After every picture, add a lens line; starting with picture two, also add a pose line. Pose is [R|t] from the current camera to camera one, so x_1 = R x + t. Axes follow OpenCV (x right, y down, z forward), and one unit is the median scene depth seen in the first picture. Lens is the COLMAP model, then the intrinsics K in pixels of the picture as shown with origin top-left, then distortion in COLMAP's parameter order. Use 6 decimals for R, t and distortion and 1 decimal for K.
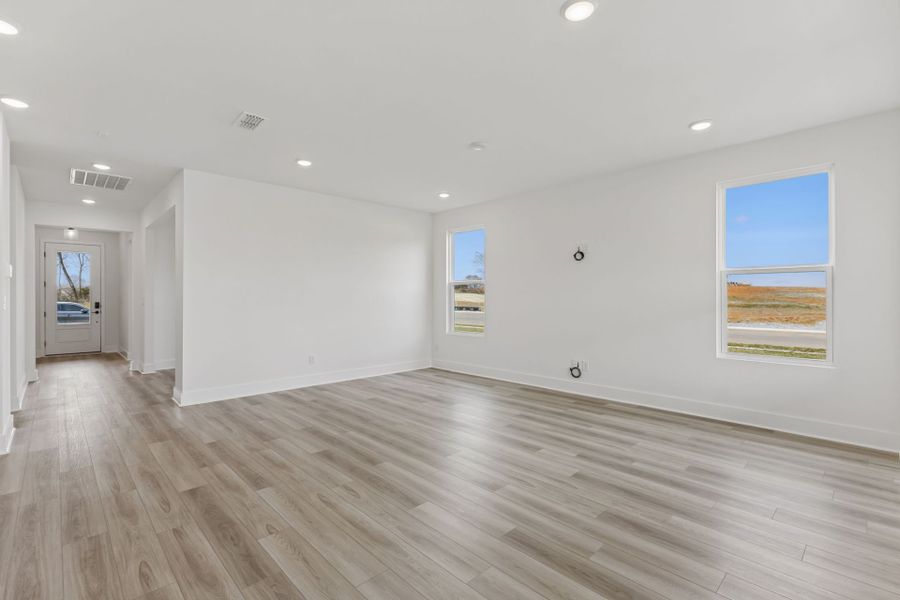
lens RADIAL K [[416.5, 0, 453.8], [0, 416.5, 297.6], [0, 0, 1]] dist [0.011028, -0.000325]
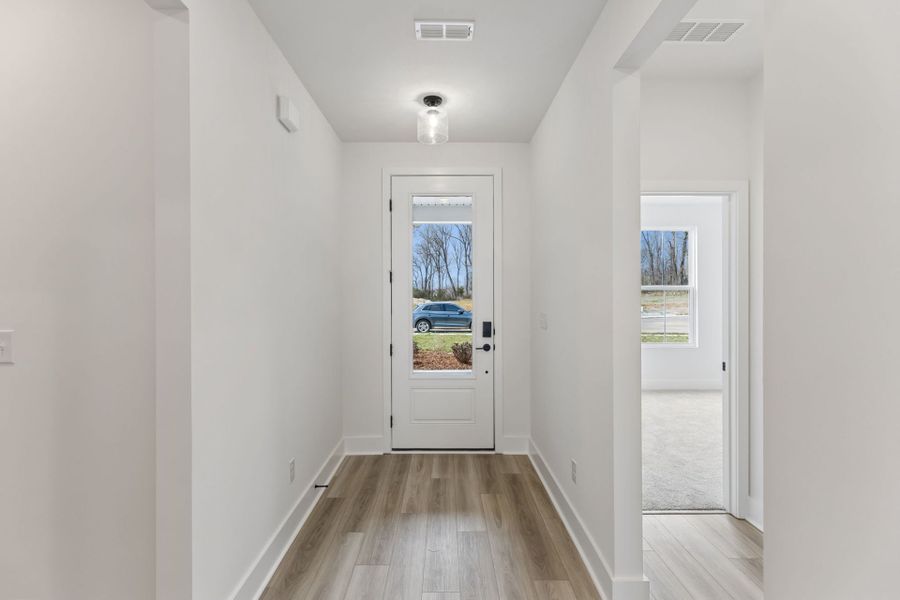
lens RADIAL K [[416.5, 0, 450.4], [0, 416.5, 297.1], [0, 0, 1]] dist [0.011028, -0.000325]
pose [[0.734696, -0.001550, -0.678394, -0.609942], [0.006215, 0.999971, 0.004445, -0.012592], [0.678368, -0.007482, 0.734685, 0.691517]]
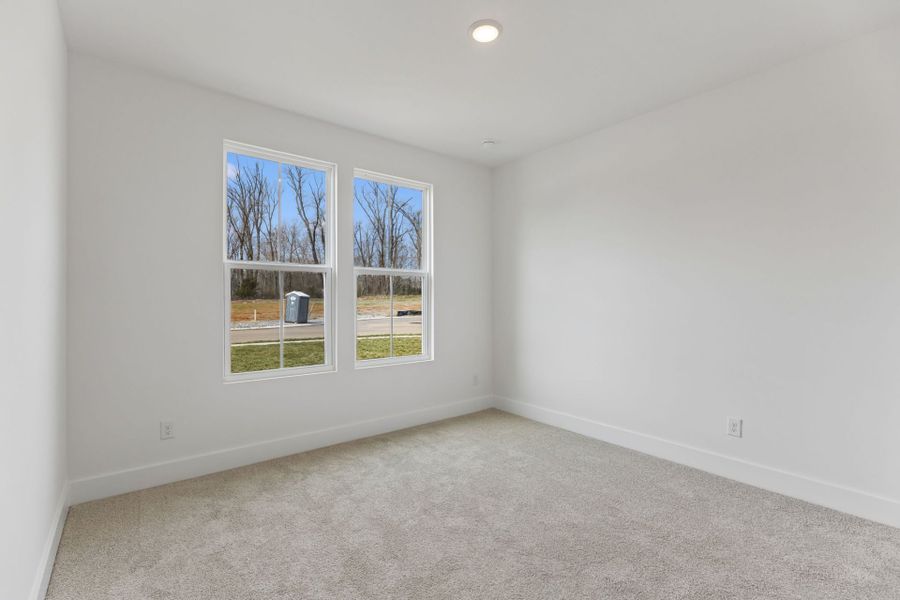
lens RADIAL K [[416.5, 0, 450.7], [0, 416.5, 299.7], [0, 0, 1]] dist [0.011028, -0.000325]
pose [[0.995799, -0.000368, -0.091570, -0.670104], [0.000740, 0.999992, 0.004023, -0.002438], [0.091568, -0.004074, 0.995790, 0.869424]]
